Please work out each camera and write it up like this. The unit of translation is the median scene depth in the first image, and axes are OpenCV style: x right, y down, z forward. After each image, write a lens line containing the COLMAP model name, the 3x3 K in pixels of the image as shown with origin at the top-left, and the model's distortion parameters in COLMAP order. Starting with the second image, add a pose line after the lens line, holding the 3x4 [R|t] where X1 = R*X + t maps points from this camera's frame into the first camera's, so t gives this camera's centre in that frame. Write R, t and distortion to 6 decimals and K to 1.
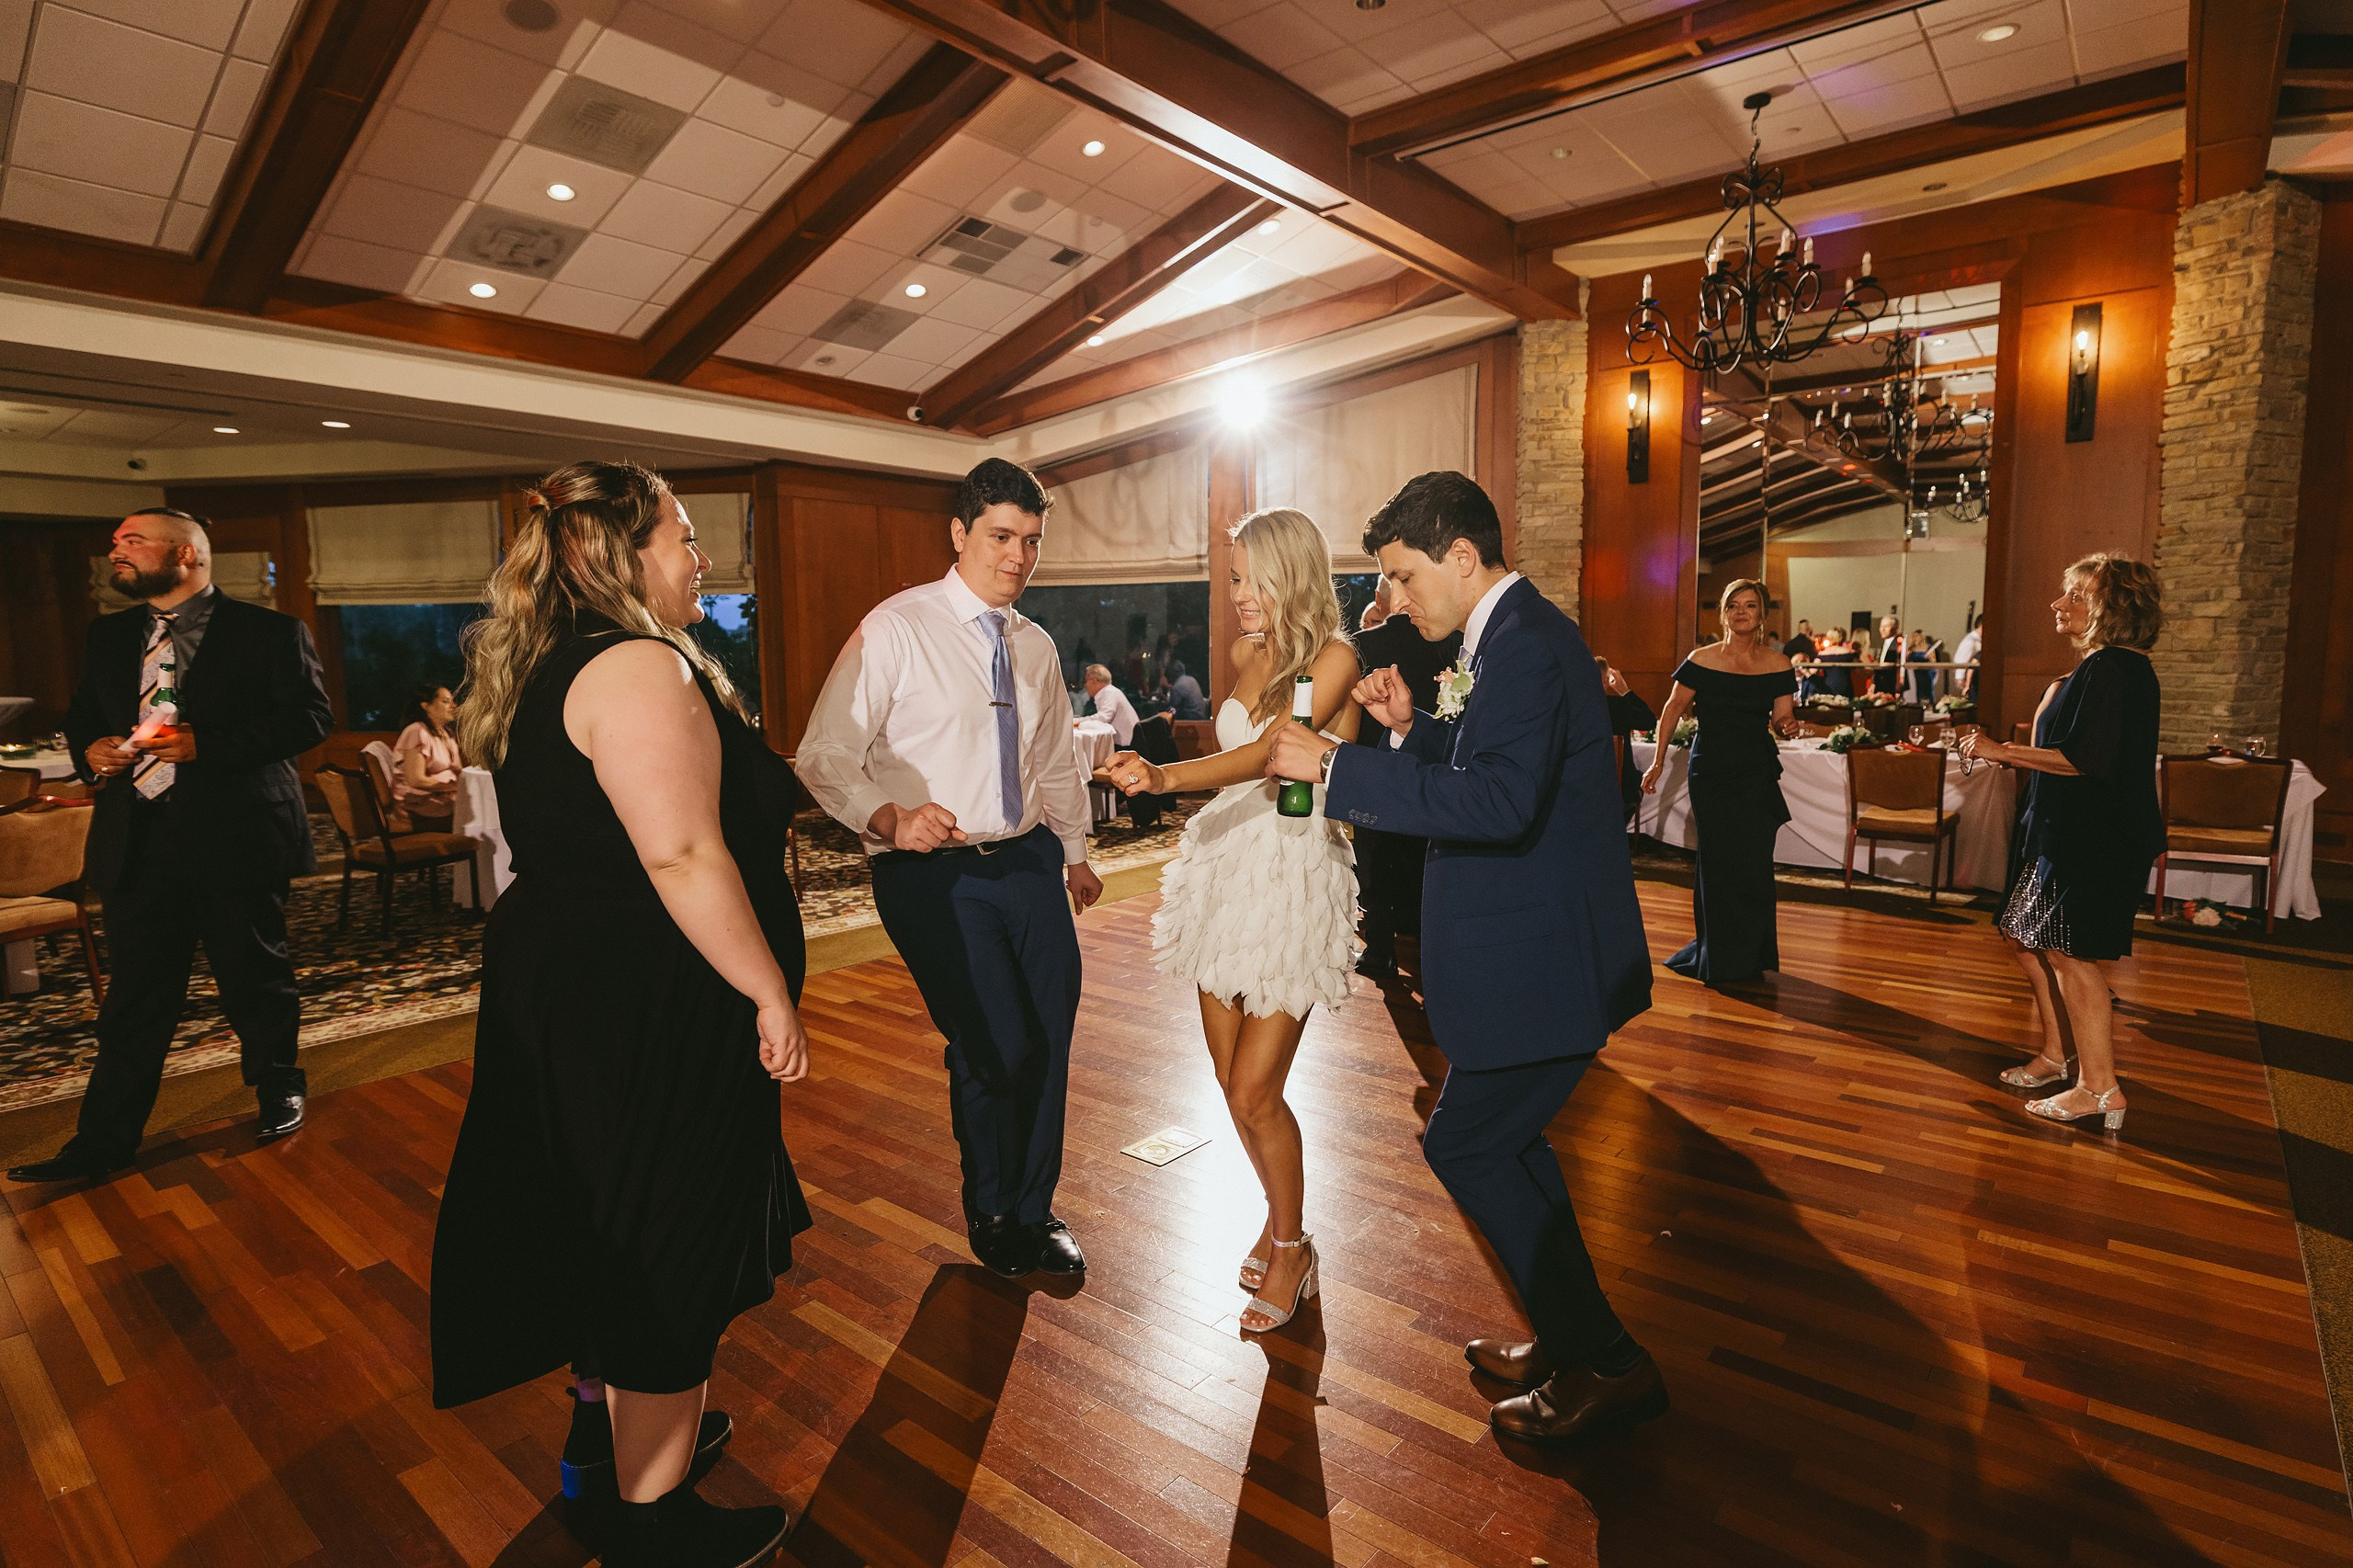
lens RADIAL K [[1237.1, 0, 1191.9], [0, 1237.1, 767.5], [0, 0, 1]] dist [0.013328, -0.004050]
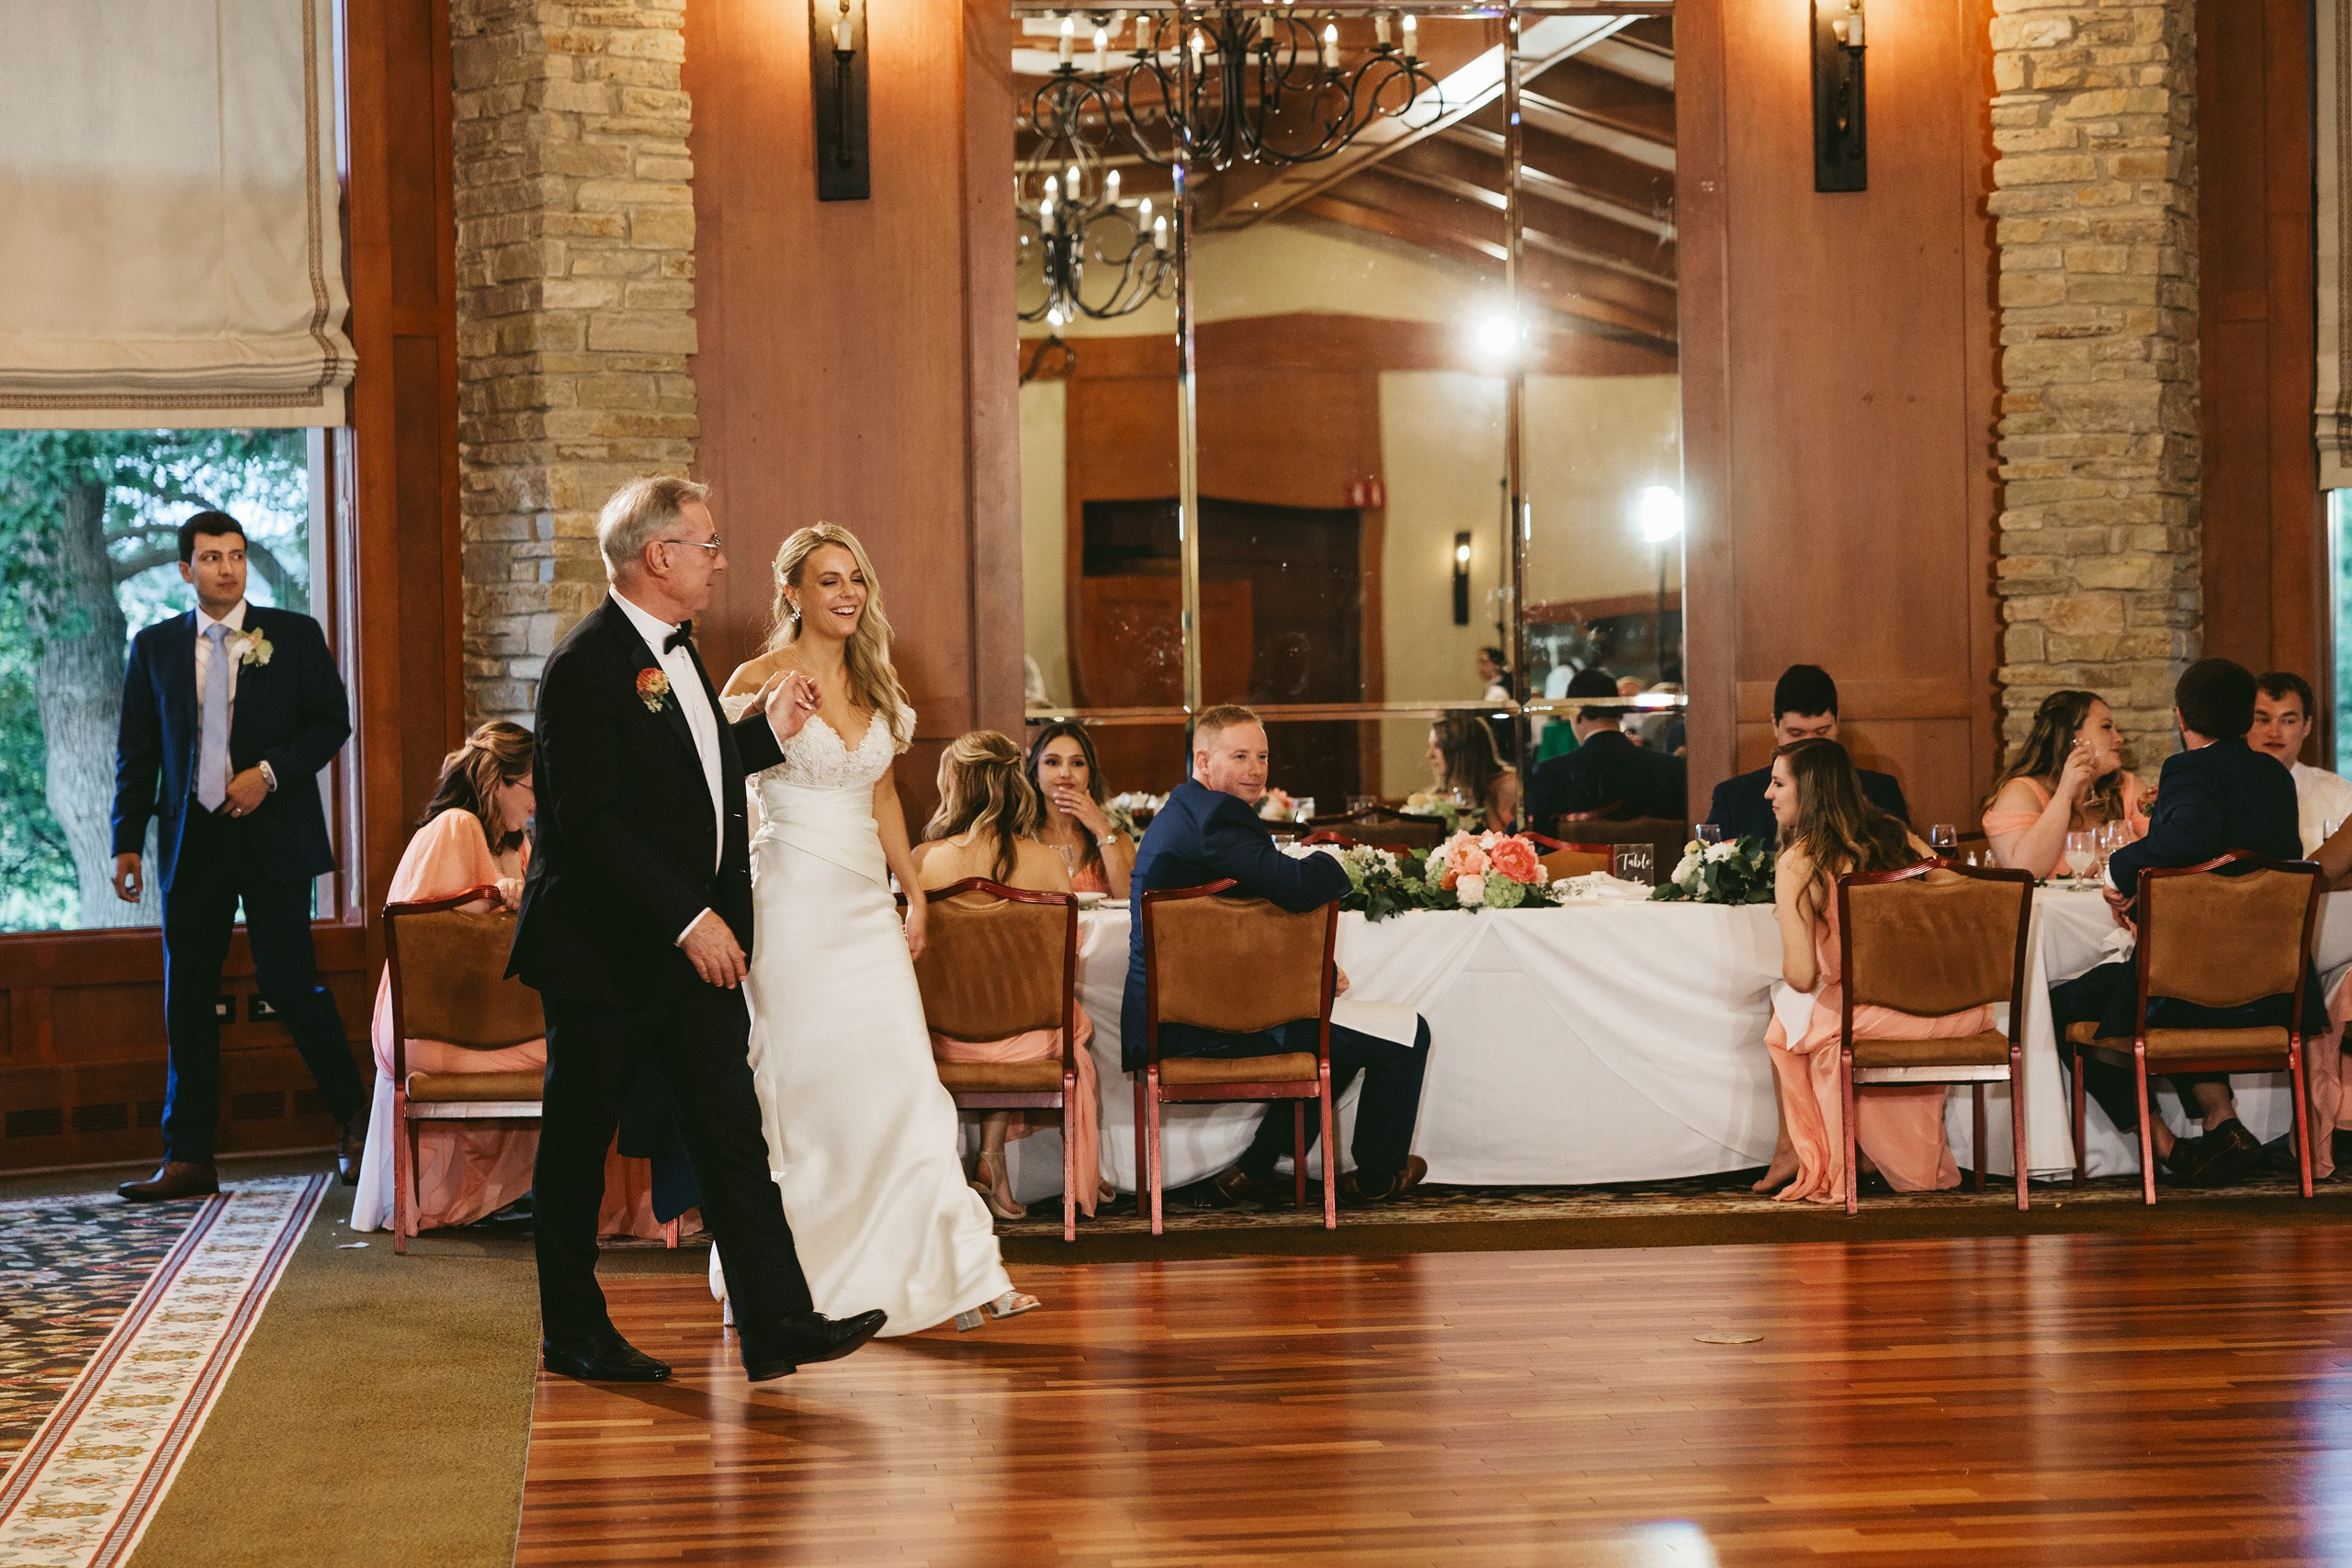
lens RADIAL K [[5138.0, 0, 1219.1], [0, 5138.0, 737.7], [0, 0, 1]] dist [0.035742, 0.000000]
pose [[0.684370, -0.018049, 0.728911, -0.812354], [0.083996, 0.994990, -0.054226, 0.011063], [-0.724280, 0.098336, 0.682457, -0.067143]]
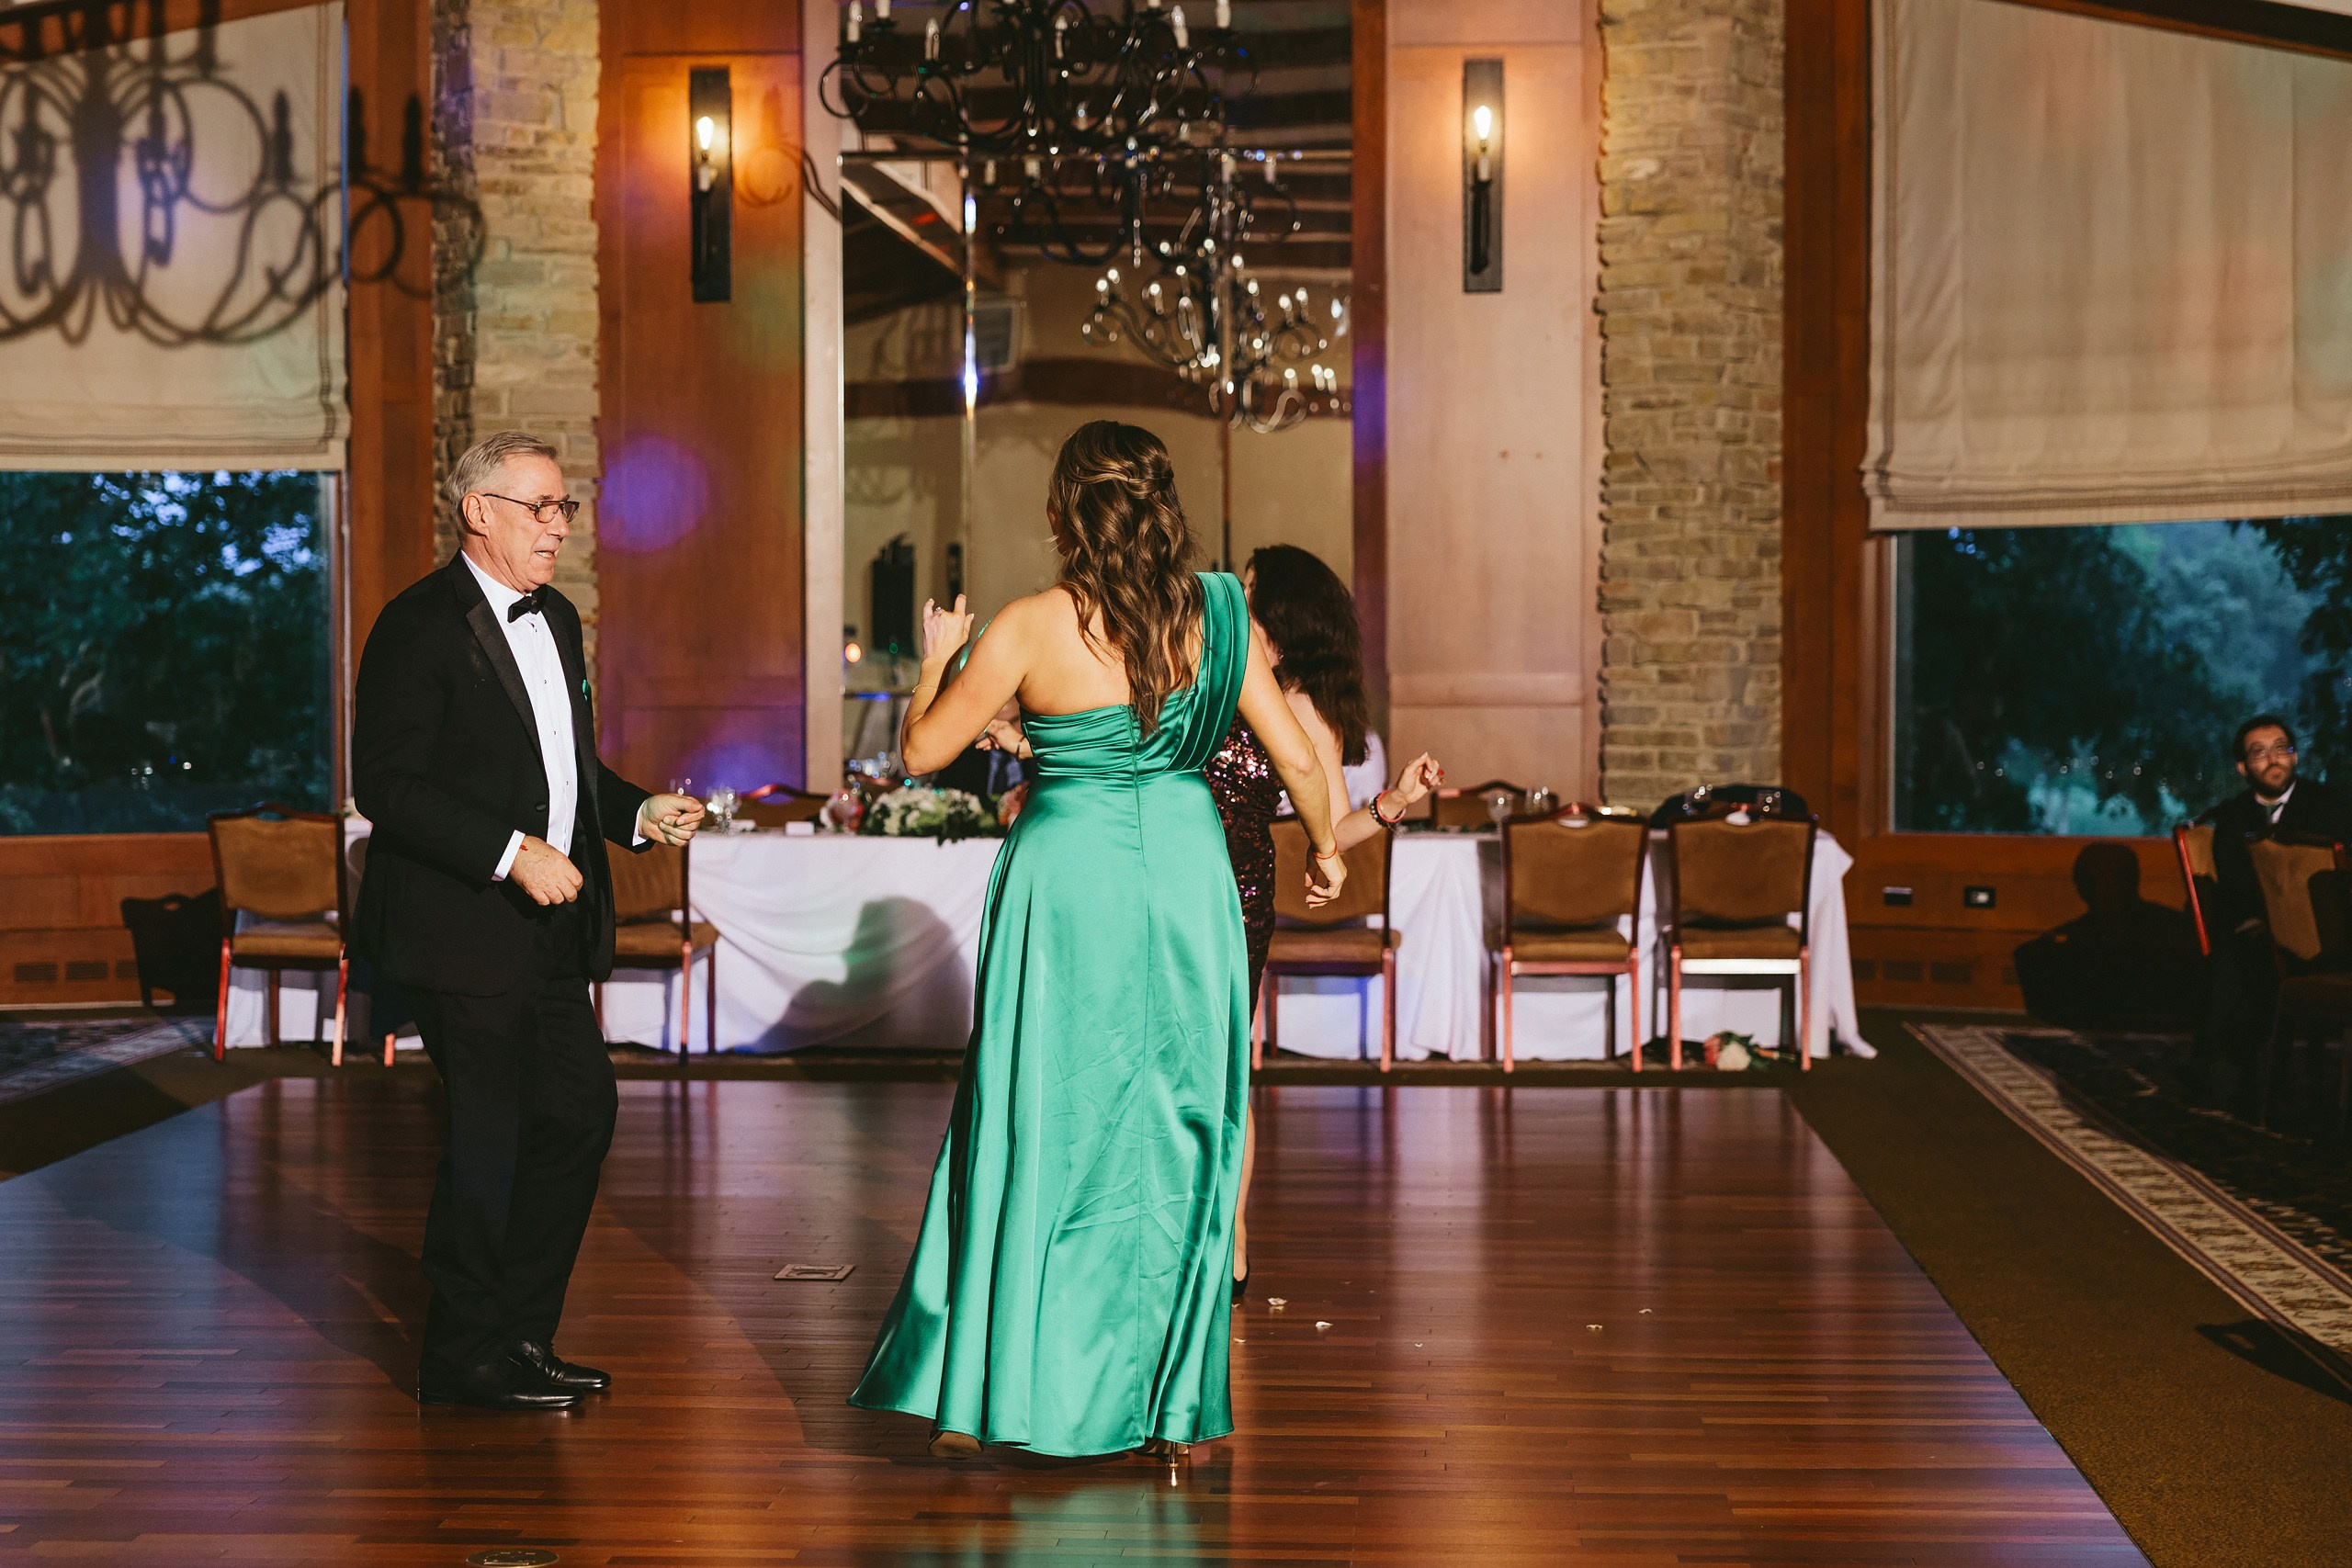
lens RADIAL K [[4795.2, 0, 1109.5], [0, 4795.2, 792.5], [0, 0, 1]] dist [0.070469, 0.000000]
pose [[0.823852, -0.011363, 0.566691, -0.701519], [0.052059, 0.997090, -0.055689, 0.080574], [-0.564409, 0.075381, 0.822046, -0.715226]]
